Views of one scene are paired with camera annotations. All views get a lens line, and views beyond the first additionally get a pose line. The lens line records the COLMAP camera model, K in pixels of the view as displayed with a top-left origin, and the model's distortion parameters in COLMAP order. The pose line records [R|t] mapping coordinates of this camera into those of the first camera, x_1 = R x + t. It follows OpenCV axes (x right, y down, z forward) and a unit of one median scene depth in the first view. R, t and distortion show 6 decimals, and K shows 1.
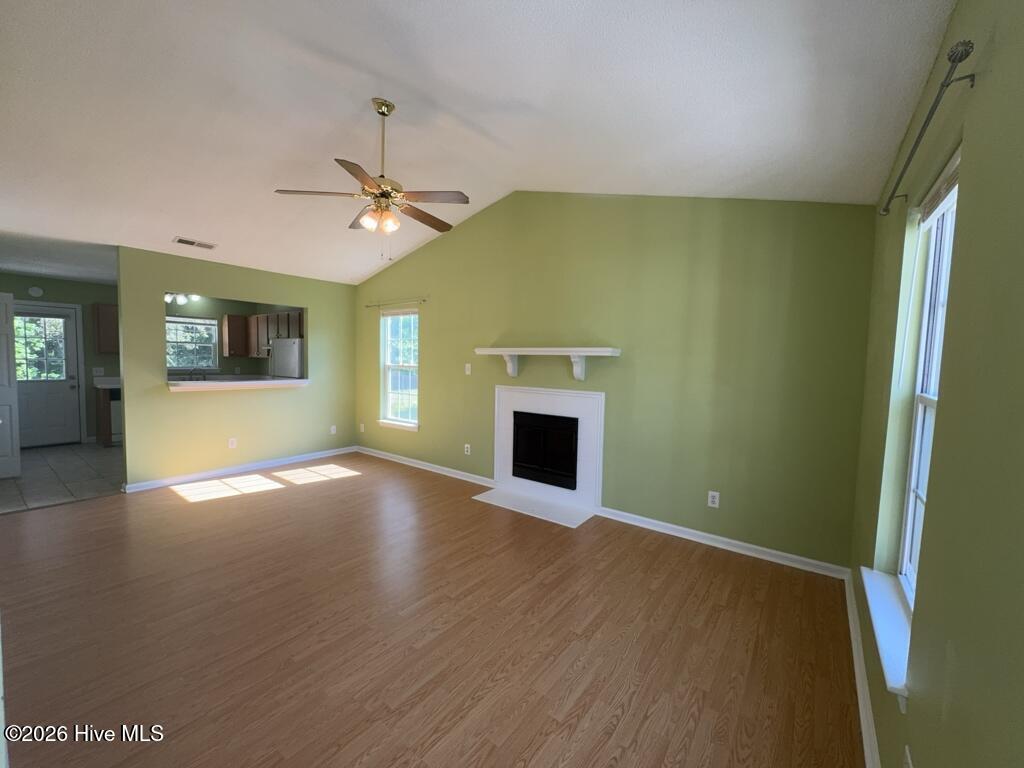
lens RADIAL K [[406.8, 0, 512.0], [0, 406.8, 384.0], [0, 0, 1]] dist [-0.001086, 0.000005]
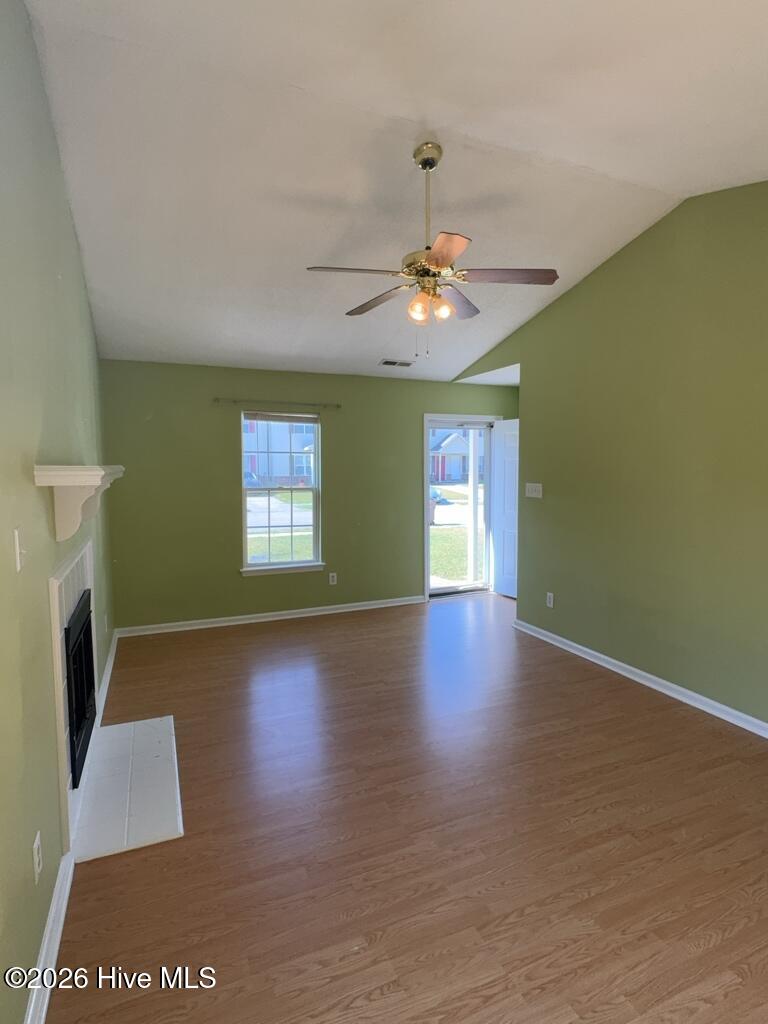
lens RADIAL K [[542.3, 0, 384.0], [0, 542.3, 512.0], [0, 0, 1]] dist [0.001603, -0.000316]
pose [[-0.866357, -0.063500, 0.495372, -0.498170], [0.012896, 0.988709, 0.149293, -0.114880], [-0.499259, 0.135730, -0.855756, 1.265151]]
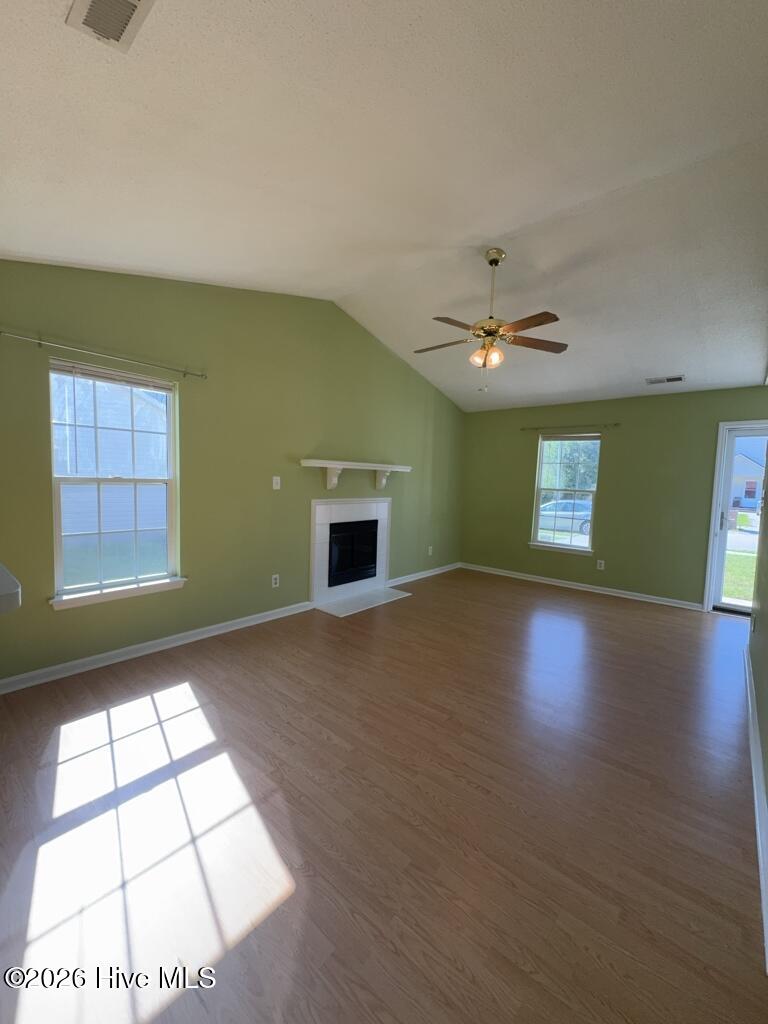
lens RADIAL K [[406.8, 0, 384.0], [0, 406.8, 512.0], [0, 0, 1]] dist [-0.001086, 0.000005]
pose [[0.065446, -0.097987, 0.993033, -0.979037], [0.029173, 0.994929, 0.096251, -0.054913], [-0.997430, 0.022671, 0.067973, 0.790381]]
